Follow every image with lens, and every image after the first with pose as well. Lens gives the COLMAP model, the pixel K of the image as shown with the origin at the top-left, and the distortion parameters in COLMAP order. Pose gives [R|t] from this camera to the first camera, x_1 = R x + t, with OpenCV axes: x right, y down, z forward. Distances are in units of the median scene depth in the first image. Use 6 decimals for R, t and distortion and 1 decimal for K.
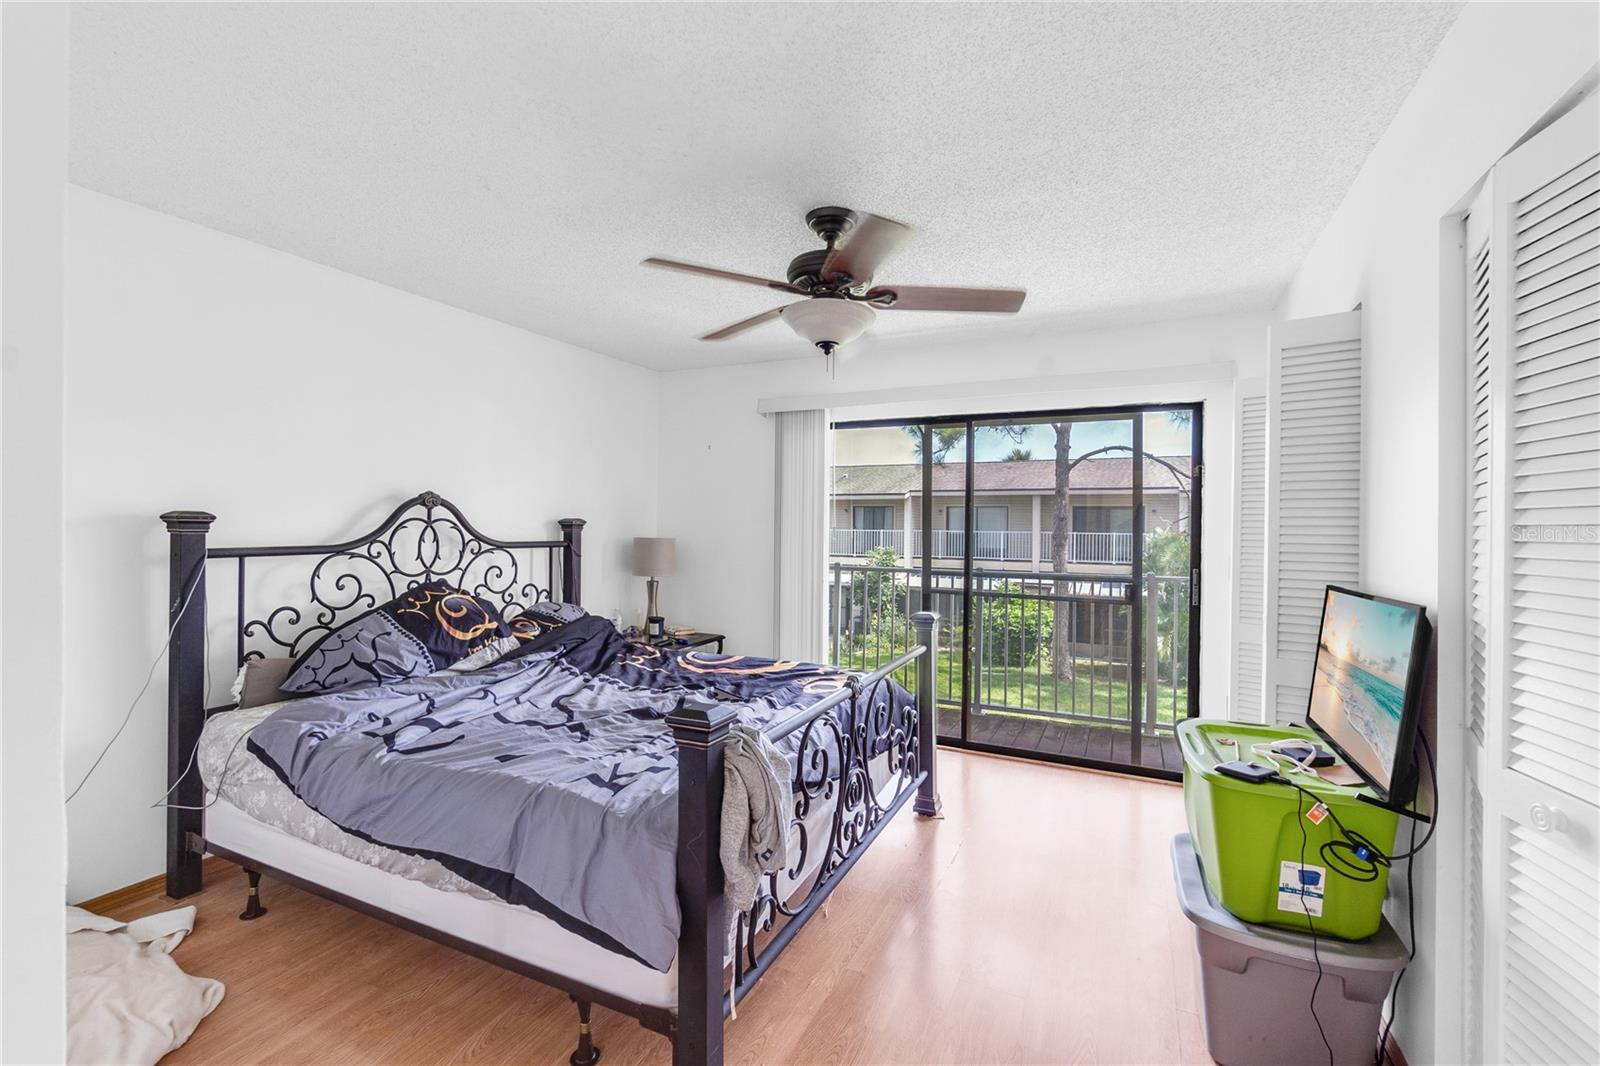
lens RADIAL K [[703.8, 0, 791.4], [0, 703.8, 528.3], [0, 0, 1]] dist [-0.000419, -0.000187]
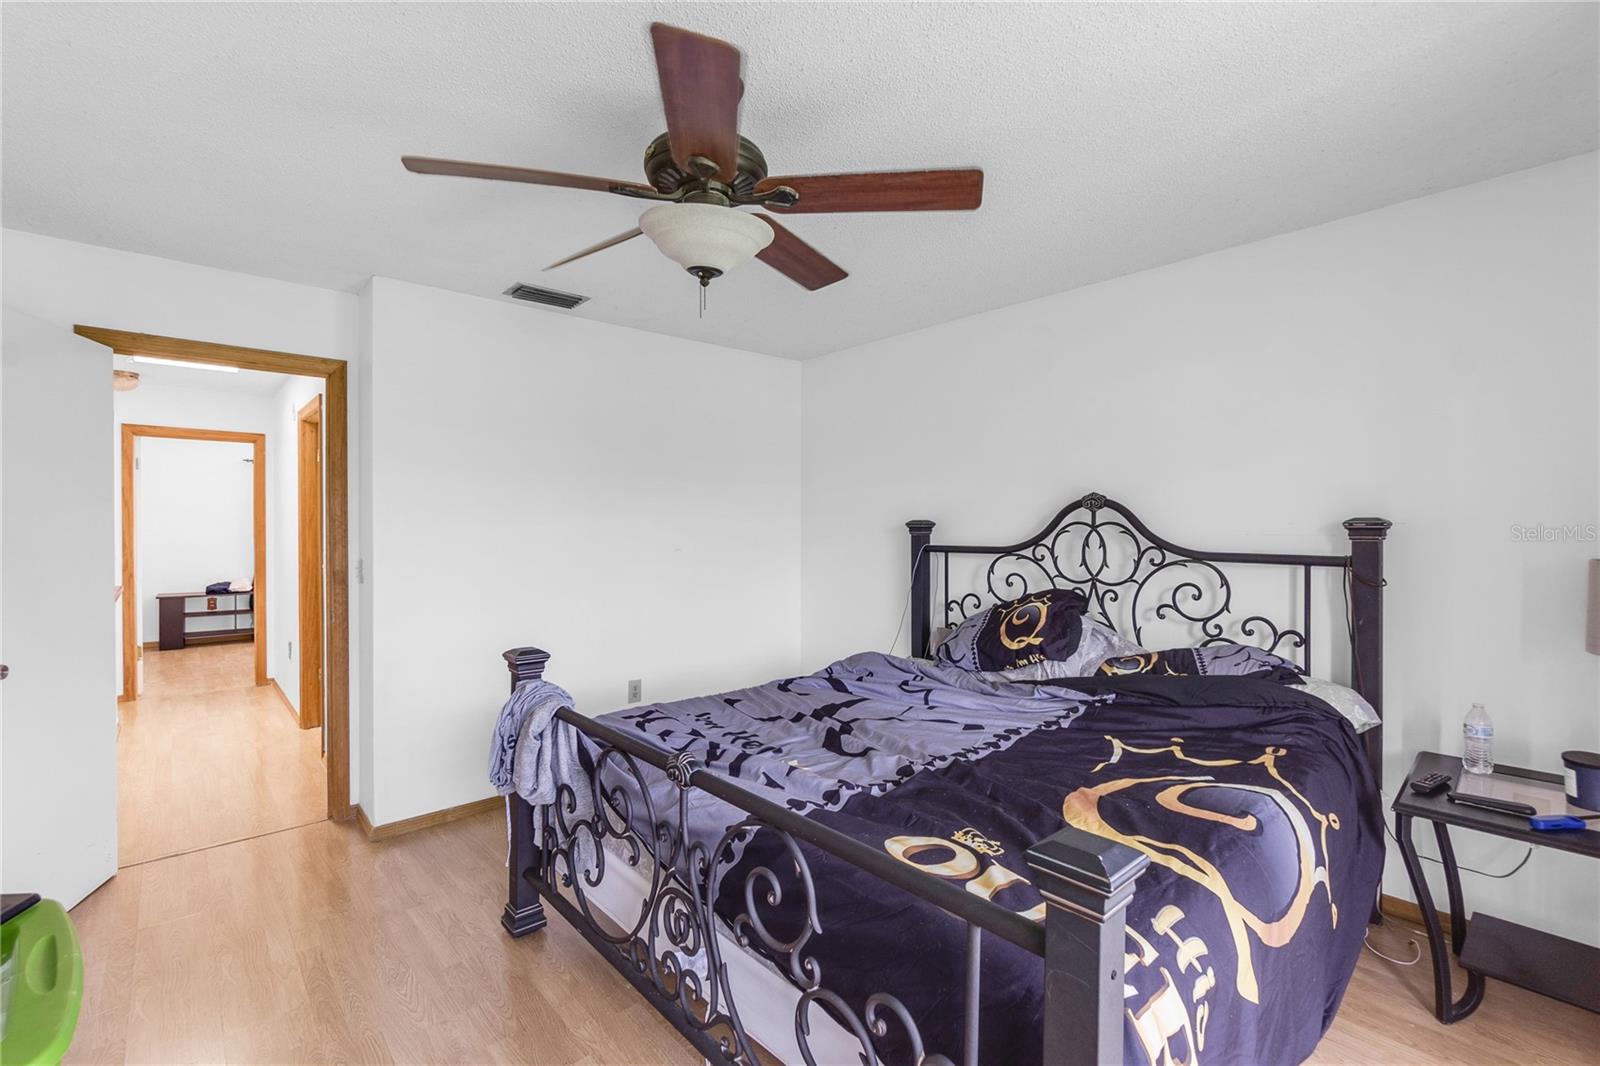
lens RADIAL K [[703.8, 0, 795.9], [0, 703.8, 531.8], [0, 0, 1]] dist [-0.000419, -0.000187]
pose [[-0.389383, -0.002292, -0.921073, 0.503981], [-0.008255, 0.999965, 0.001001, 0.001003], [0.921039, 0.007993, -0.389388, 1.040403]]
